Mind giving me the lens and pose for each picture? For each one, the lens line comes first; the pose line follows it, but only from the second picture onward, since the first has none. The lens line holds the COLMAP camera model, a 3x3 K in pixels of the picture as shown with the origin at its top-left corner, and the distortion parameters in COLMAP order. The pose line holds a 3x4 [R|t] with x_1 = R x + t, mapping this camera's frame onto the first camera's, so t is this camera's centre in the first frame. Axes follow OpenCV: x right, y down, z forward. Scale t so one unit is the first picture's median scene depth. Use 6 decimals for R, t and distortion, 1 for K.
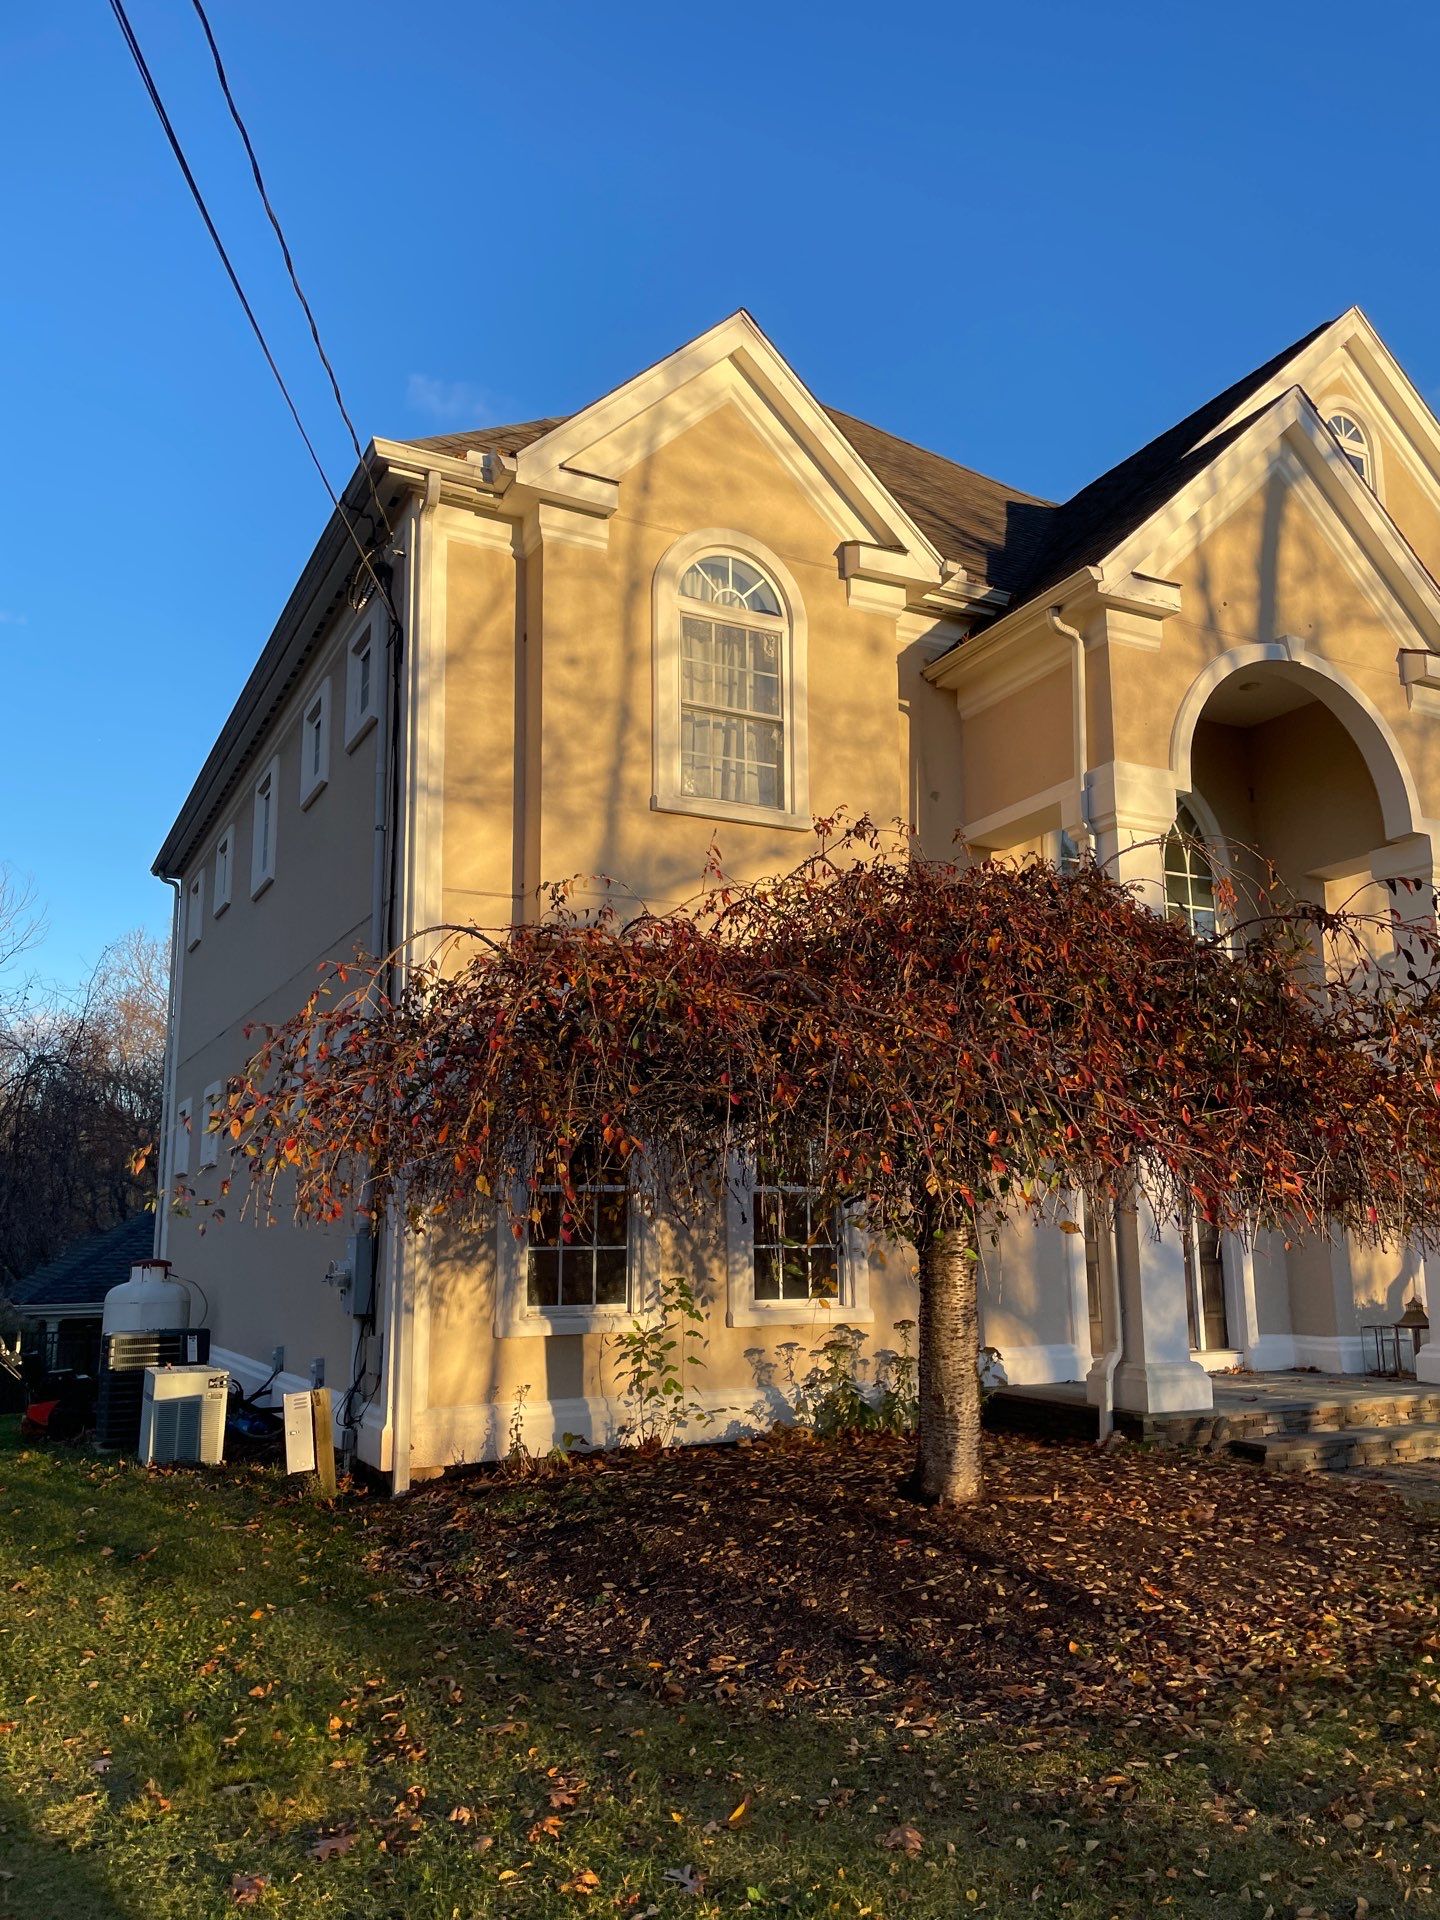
lens RADIAL K [[1505.6, 0, 672.0], [0, 1505.6, 966.8], [0, 0, 1]] dist [0.074015, -0.153927]
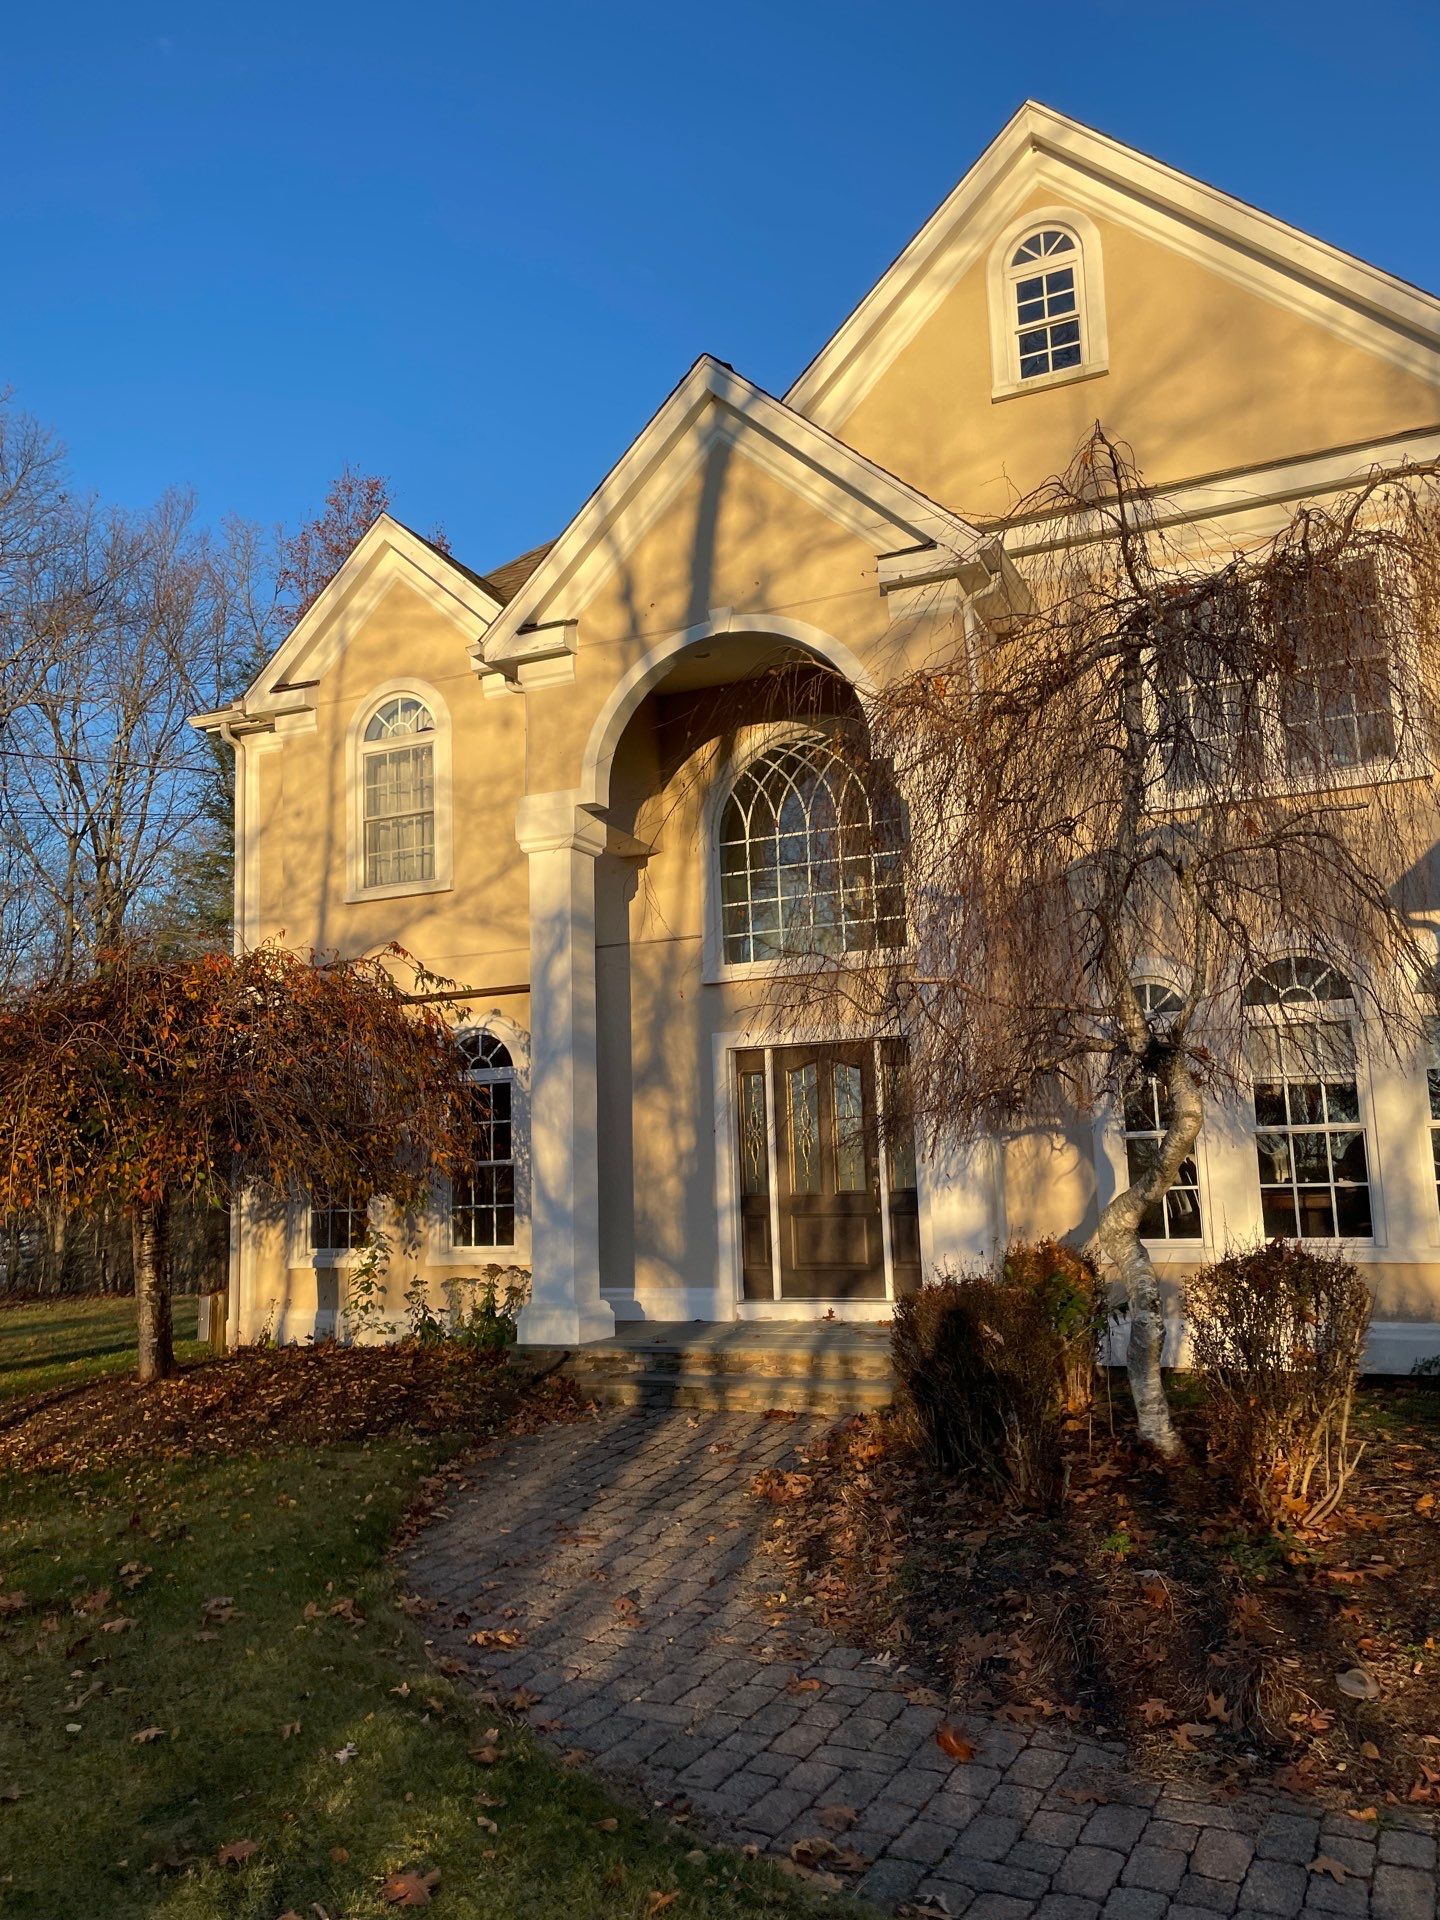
lens RADIAL K [[1518.0, 0, 720.0], [0, 1518.0, 960.0], [0, 0, 1]] dist [0.015199, -0.005891]
pose [[0.605349, -0.132289, -0.784890, 1.303651], [0.169964, 0.984832, -0.034904, 0.057802], [0.777602, -0.112274, 0.618652, 0.378906]]
